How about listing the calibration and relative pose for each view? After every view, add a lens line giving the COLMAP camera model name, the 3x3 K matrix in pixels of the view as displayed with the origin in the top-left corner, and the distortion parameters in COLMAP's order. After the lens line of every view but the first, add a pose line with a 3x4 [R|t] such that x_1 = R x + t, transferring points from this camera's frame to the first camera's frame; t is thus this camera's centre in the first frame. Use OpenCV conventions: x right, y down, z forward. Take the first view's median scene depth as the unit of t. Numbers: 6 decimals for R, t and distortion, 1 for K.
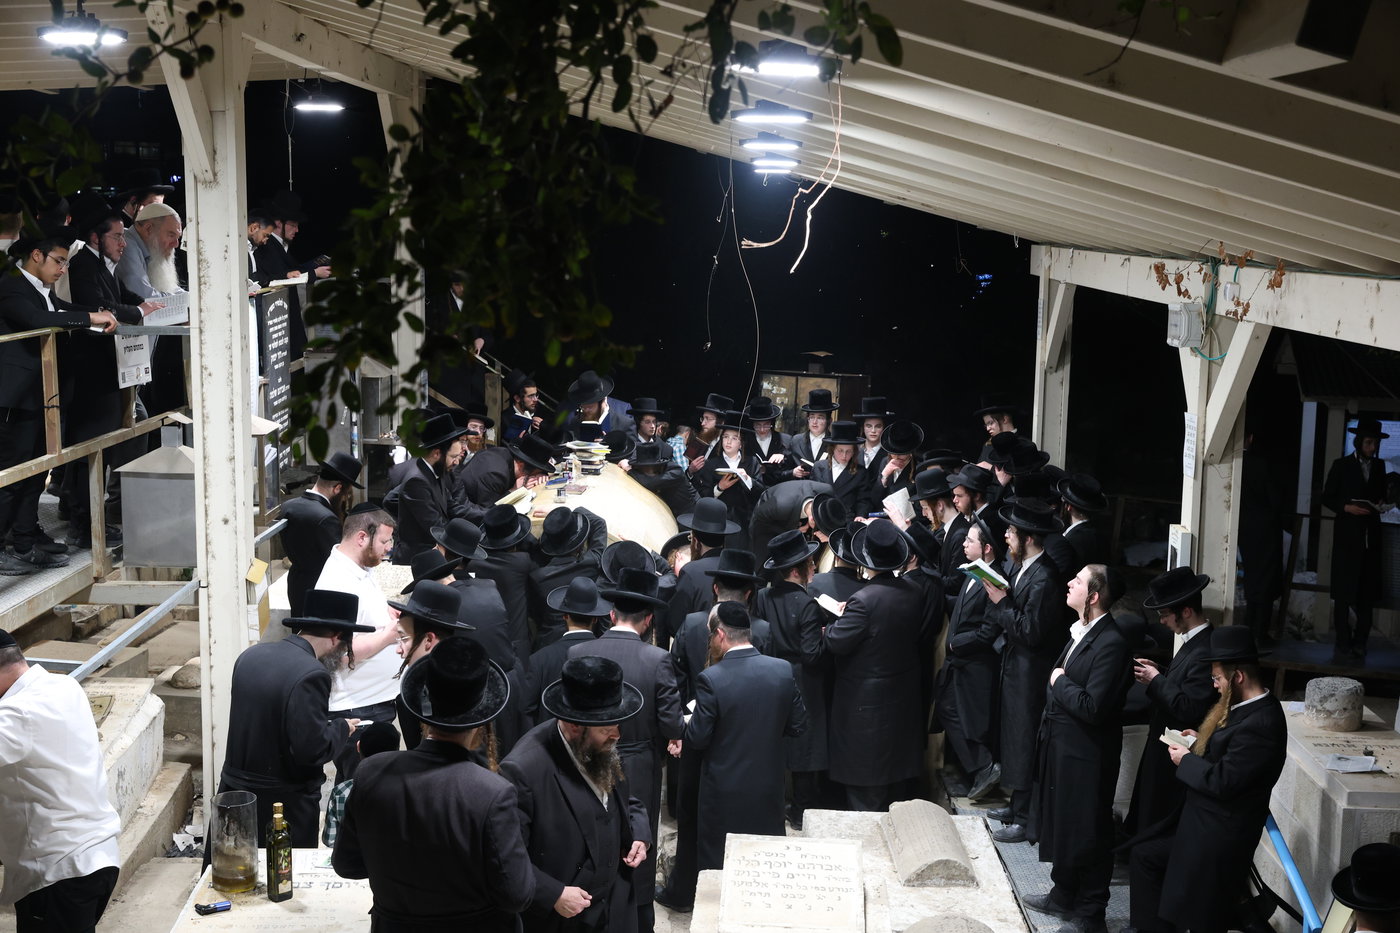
lens RADIAL K [[1737.6, 0, 637.2], [0, 1737.6, 446.5], [0, 0, 1]] dist [0.036963, 0.000000]
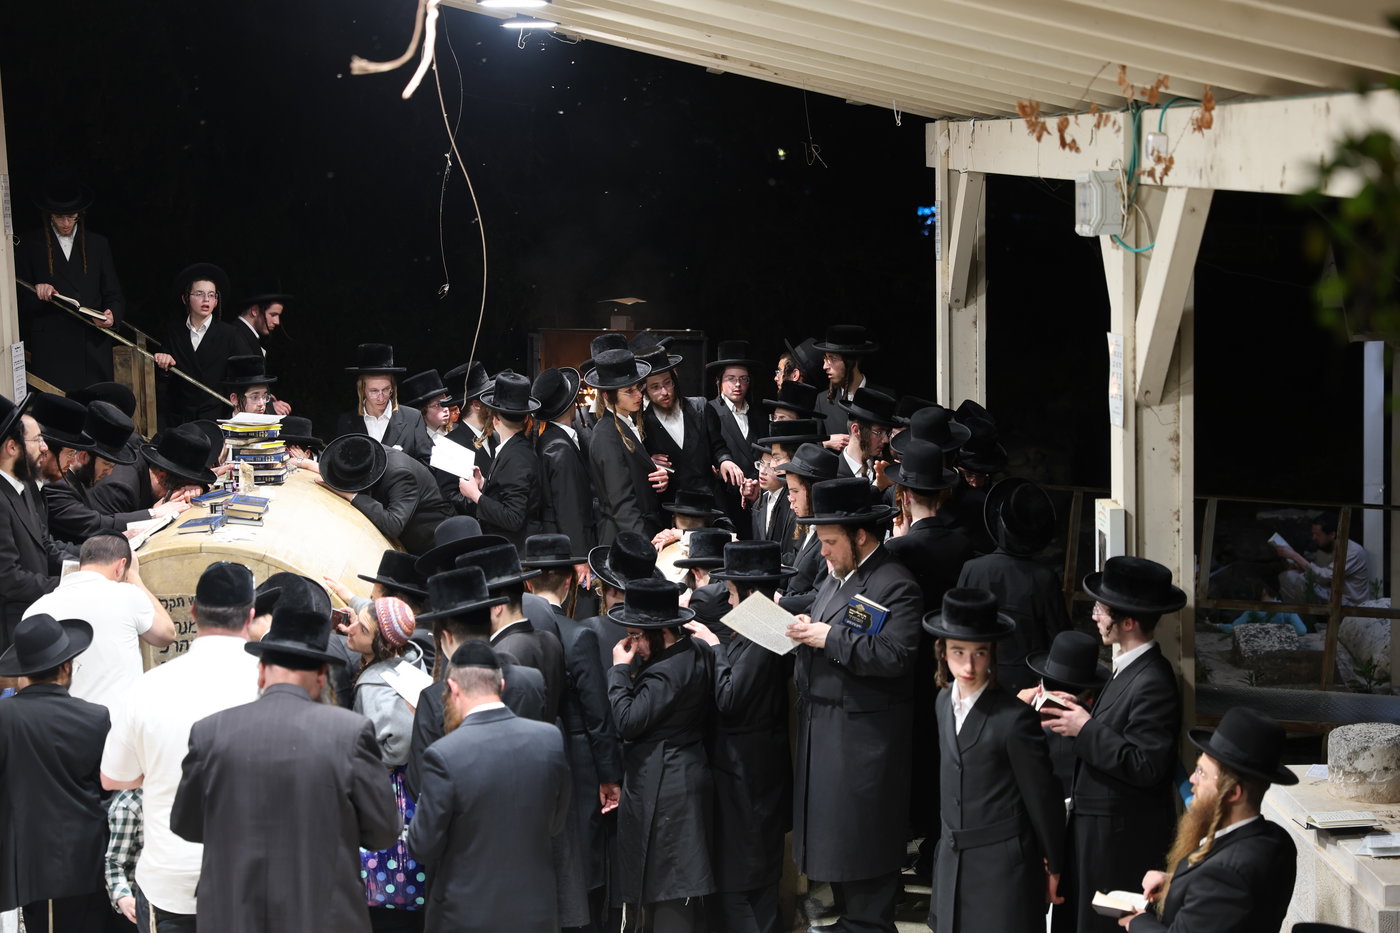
lens RADIAL K [[2635.1, 0, 680.5], [0, 2635.1, 480.6], [0, 0, 1]] dist [0.244979, 0.000000]
pose [[0.997910, -0.047414, 0.043908, 0.100135], [0.048643, 0.998442, -0.027354, 0.058227], [-0.042542, 0.029432, 0.998661, -0.024296]]
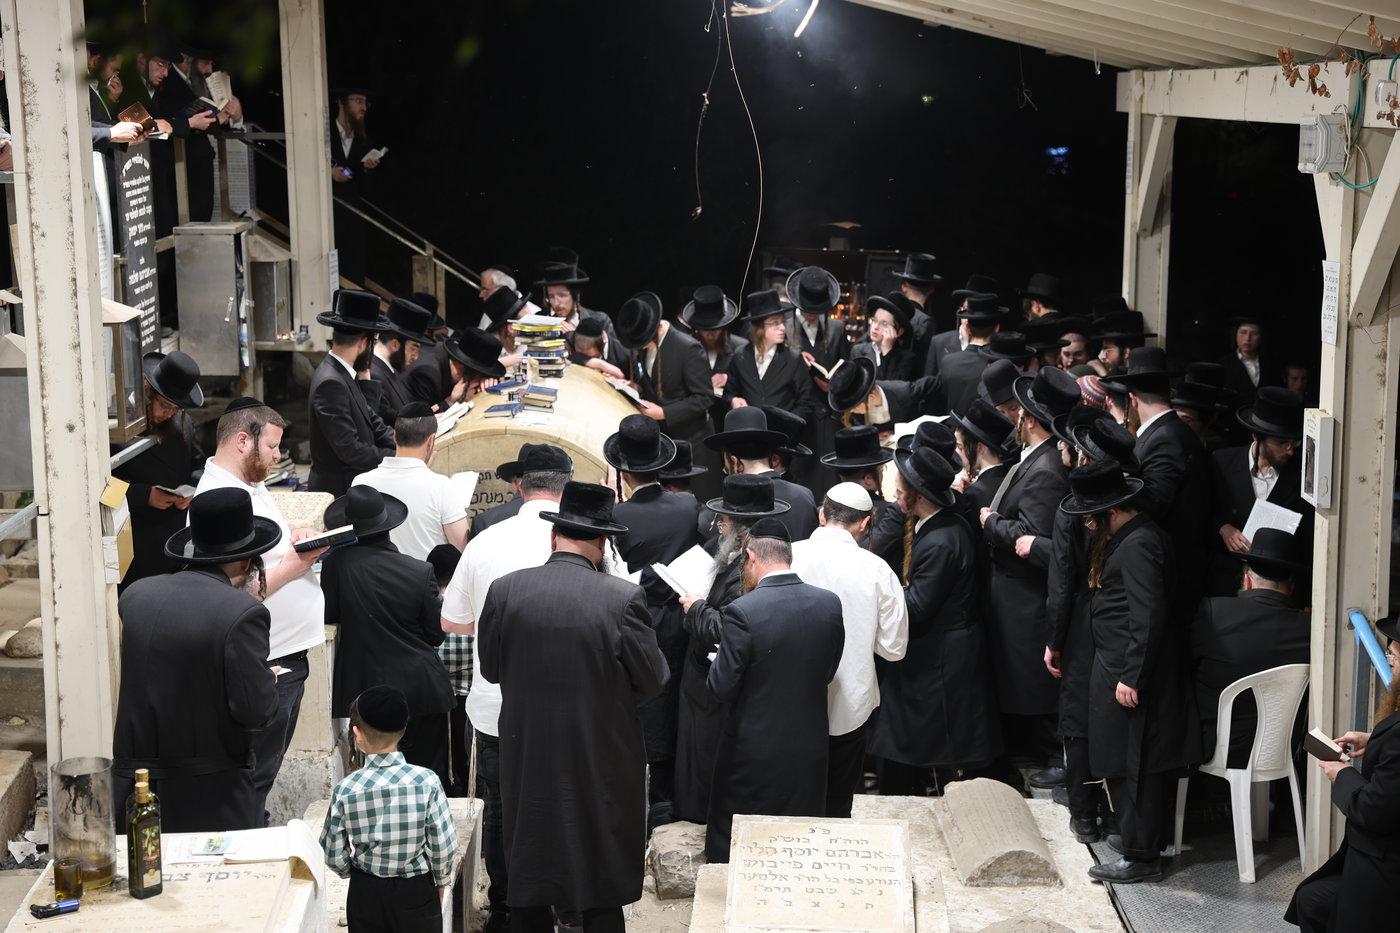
lens RADIAL K [[2195.7, 0, 641.4], [0, 2195.7, 463.4], [0, 0, 1]] dist [0.186865, 0.000000]
pose [[0.999733, -0.022066, 0.006884, 0.007078], [0.021993, 0.999702, 0.010553, 0.052475], [-0.007115, -0.010399, 0.999921, 0.021880]]
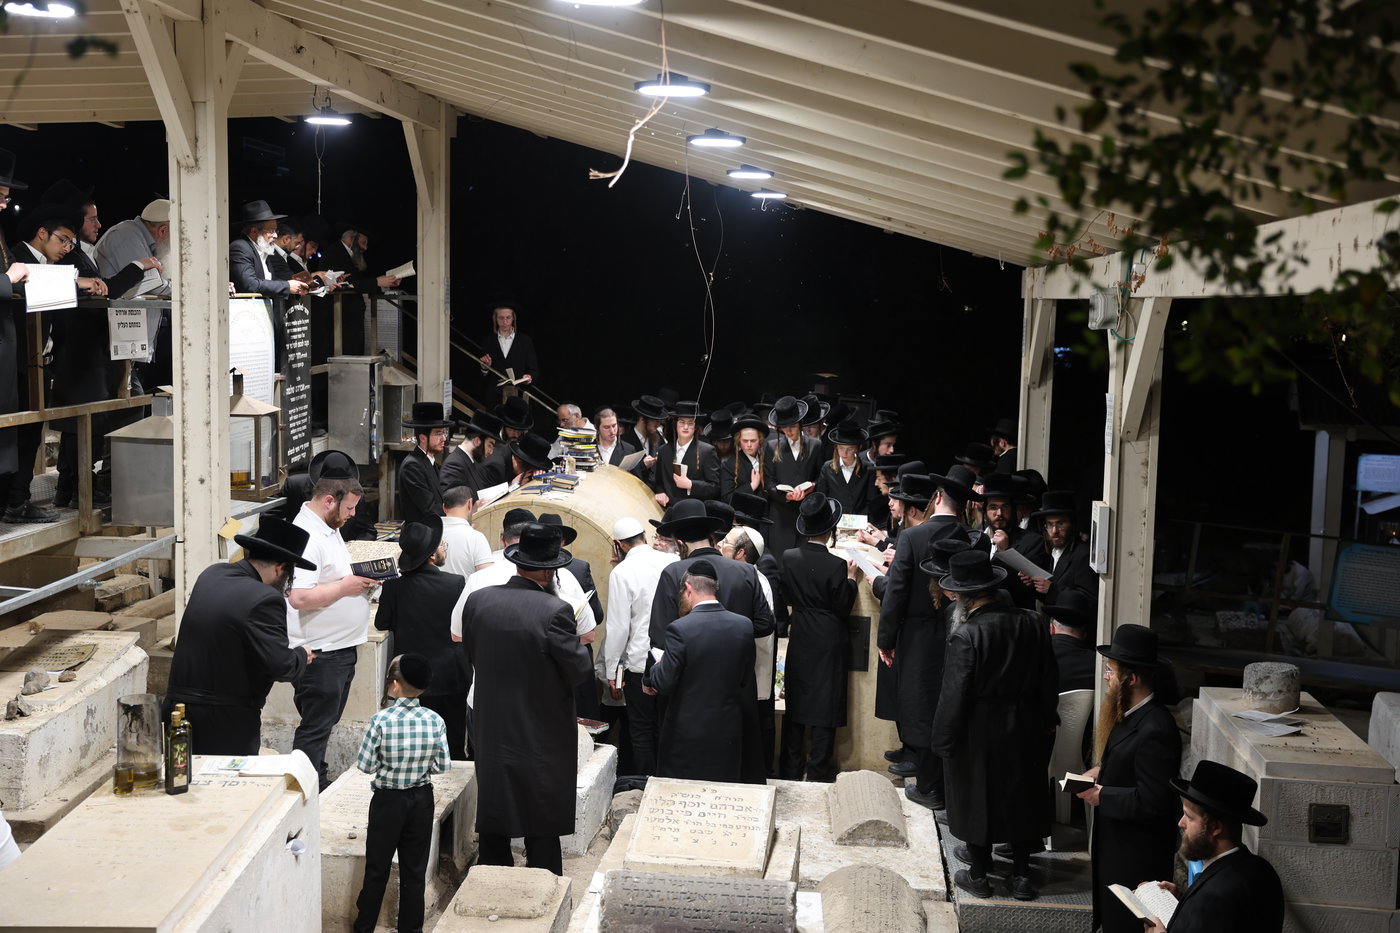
lens RADIAL K [[1675.6, 0, 768.7], [0, 1675.6, 508.0], [0, 0, 1]] dist [0.077164, 0.000000]
pose [[0.997618, 0.013031, -0.067742, 0.181301], [-0.016775, 0.998346, -0.054998, 0.108677], [0.066913, 0.056003, 0.996186, -0.018448]]
